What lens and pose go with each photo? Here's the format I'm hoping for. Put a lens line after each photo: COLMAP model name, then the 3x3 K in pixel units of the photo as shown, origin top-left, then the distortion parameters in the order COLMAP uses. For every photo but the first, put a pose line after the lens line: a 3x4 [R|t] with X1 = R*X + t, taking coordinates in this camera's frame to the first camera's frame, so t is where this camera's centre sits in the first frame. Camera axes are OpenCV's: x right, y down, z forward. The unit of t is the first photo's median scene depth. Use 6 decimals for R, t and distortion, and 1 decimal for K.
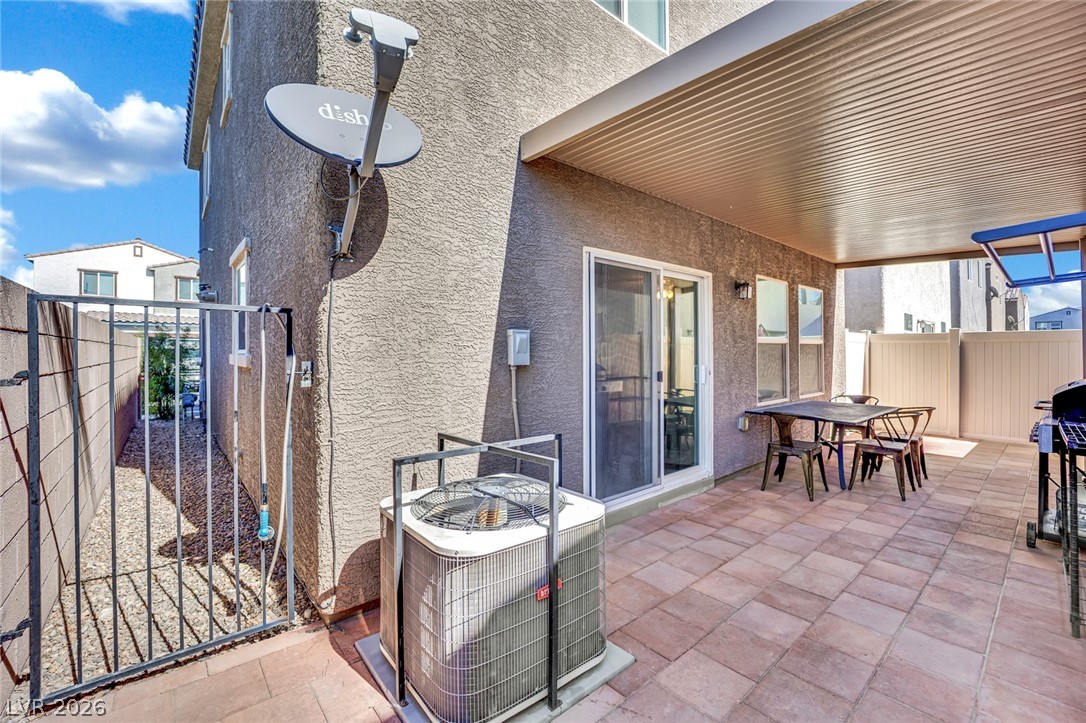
lens RADIAL K [[453.0, 0, 543.0], [0, 453.0, 355.2], [0, 0, 1]] dist [-0.017298, -0.000206]
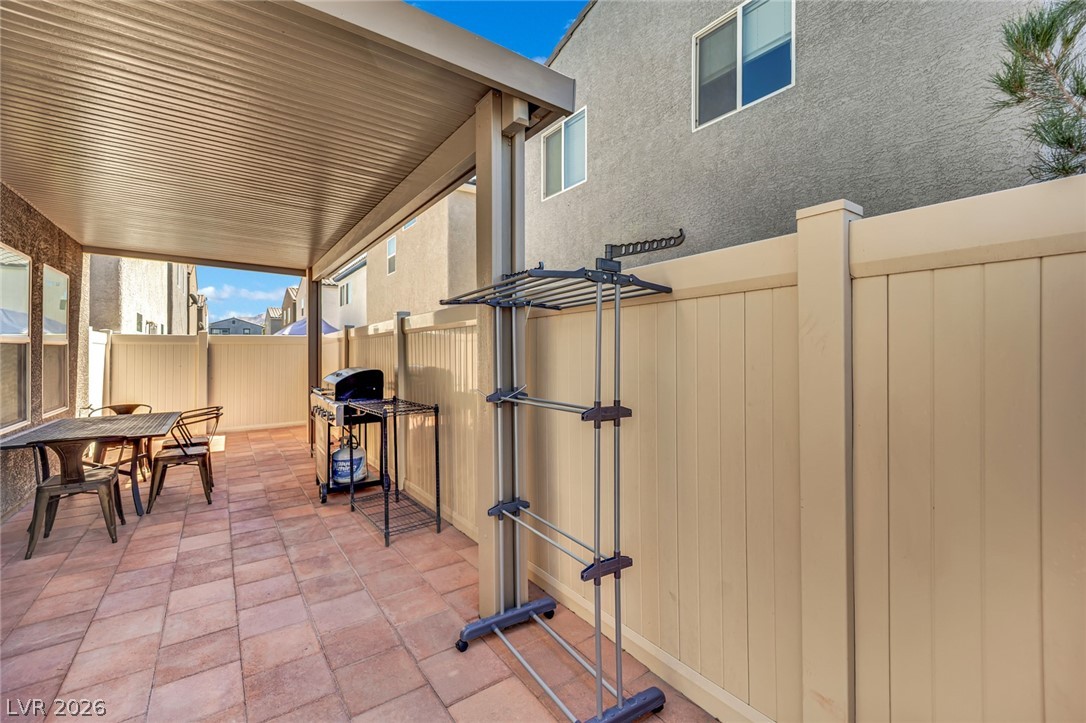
lens RADIAL K [[456.1, 0, 546.5], [0, 456.1, 357.6], [0, 0, 1]] dist [-0.018916, -0.000299]
pose [[0.083602, -0.017352, 0.996348, -0.103842], [0.017678, 0.999717, 0.015927, -0.000867], [-0.996342, 0.016282, 0.083885, 0.147740]]
